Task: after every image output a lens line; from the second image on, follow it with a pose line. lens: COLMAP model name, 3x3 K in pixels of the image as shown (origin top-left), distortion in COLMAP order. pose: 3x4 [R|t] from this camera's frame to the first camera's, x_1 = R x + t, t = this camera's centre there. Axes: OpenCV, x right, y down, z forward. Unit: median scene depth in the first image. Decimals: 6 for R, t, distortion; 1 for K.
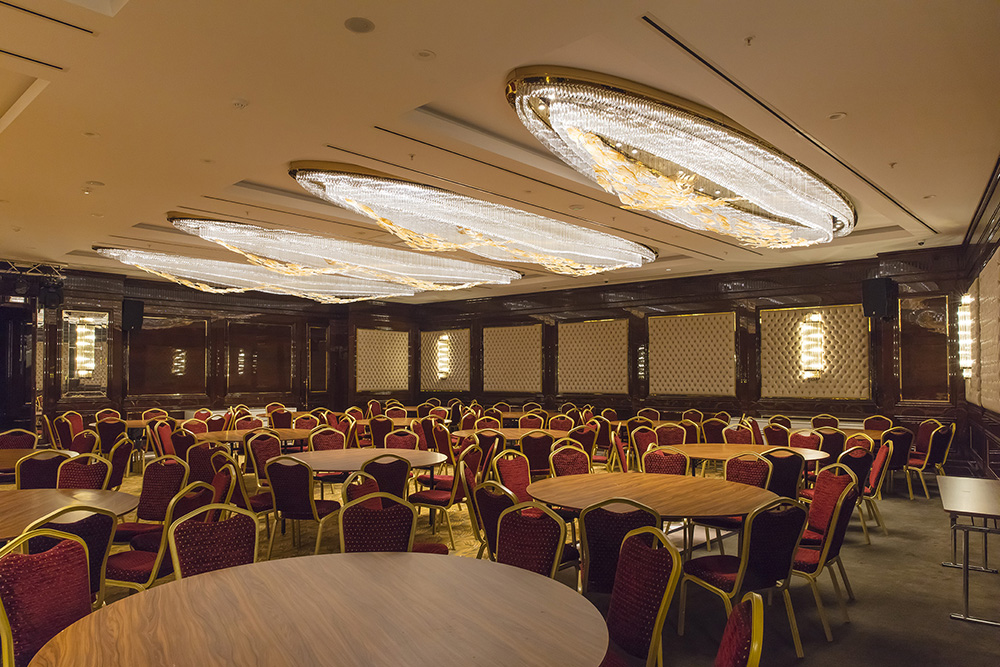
lens RADIAL K [[674.2, 0, 500.0], [0, 674.2, 333.5], [0, 0, 1]] dist [0.024081, -0.000728]
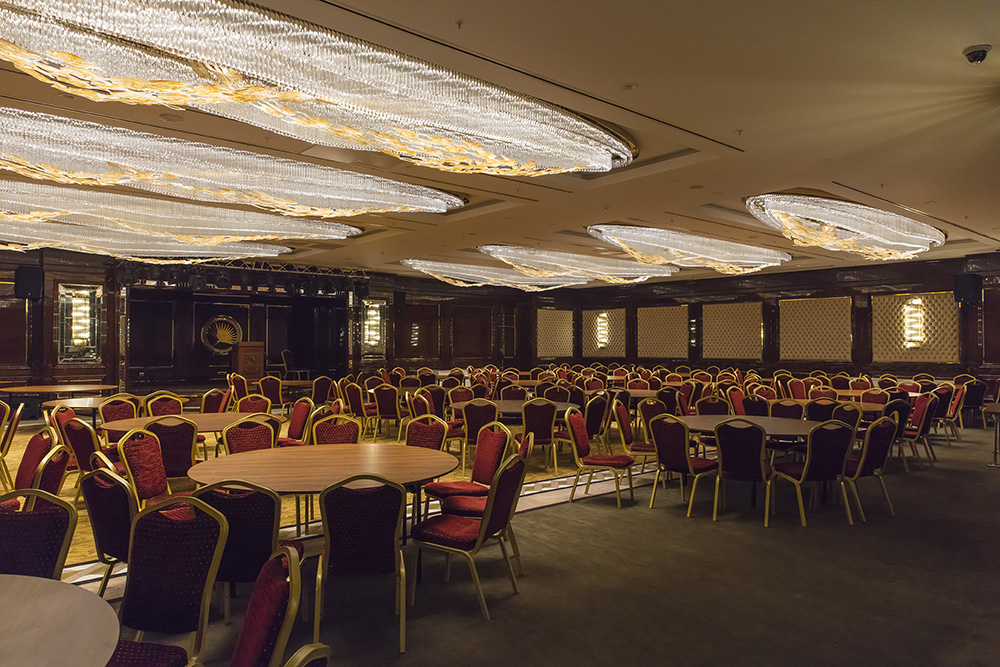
lens RADIAL K [[659.6, 0, 498.8], [0, 659.6, 315.2], [0, 0, 1]] dist [0.002133, 0.000159]
pose [[0.991685, -0.004548, -0.128609, -0.171943], [0.006748, 0.999838, 0.016673, -0.022917], [0.128512, -0.017402, 0.991555, -0.370962]]
